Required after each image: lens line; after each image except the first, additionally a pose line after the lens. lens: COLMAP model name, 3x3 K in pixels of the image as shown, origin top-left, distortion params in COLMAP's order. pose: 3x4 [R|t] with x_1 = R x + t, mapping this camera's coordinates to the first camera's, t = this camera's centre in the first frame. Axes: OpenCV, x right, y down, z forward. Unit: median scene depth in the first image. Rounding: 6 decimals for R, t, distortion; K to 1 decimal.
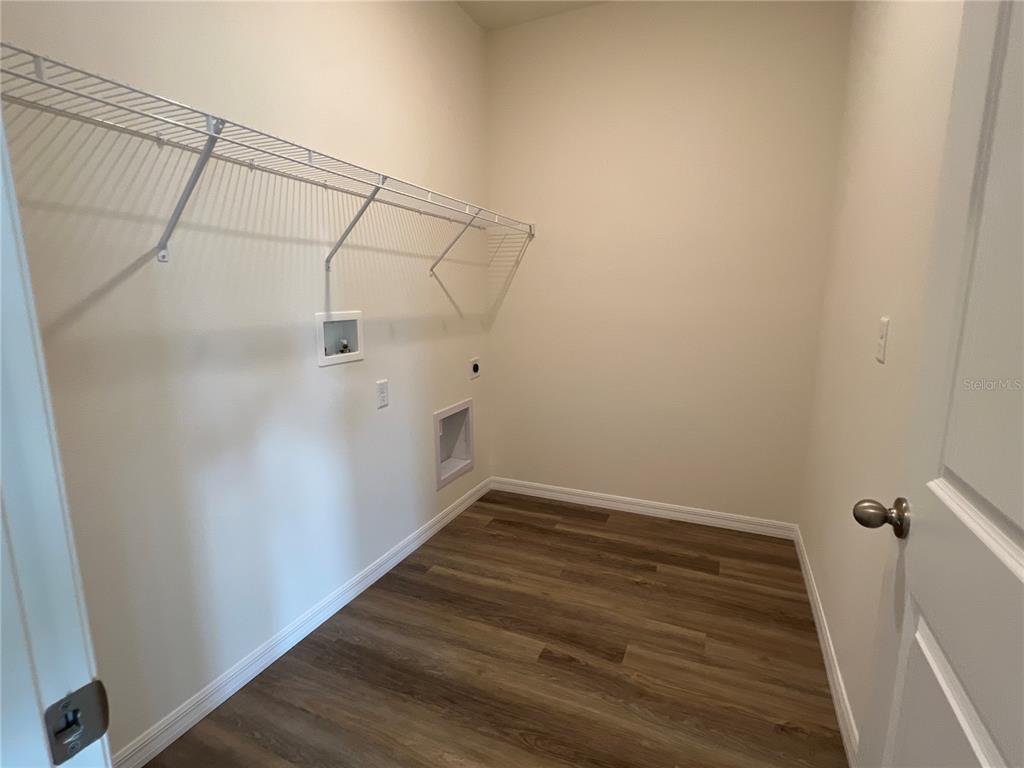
lens RADIAL K [[486.8, 0, 510.4], [0, 486.8, 379.7], [0, 0, 1]] dist [-0.000342, 0.000759]
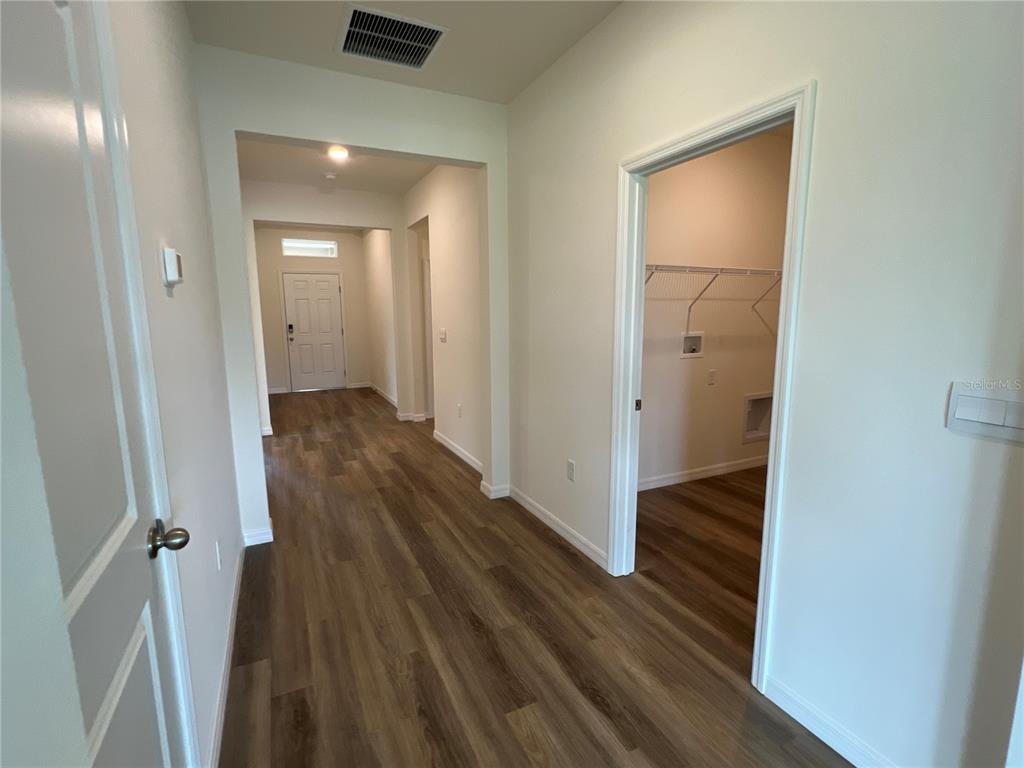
lens RADIAL K [[486.8, 0, 510.8], [0, 486.8, 380.4], [0, 0, 1]] dist [-0.000342, 0.000759]
pose [[0.762373, 0.100187, -0.639336, 0.368221], [-0.107773, 0.993803, 0.027219, 0.081960], [0.638101, 0.048152, 0.768446, -0.983624]]
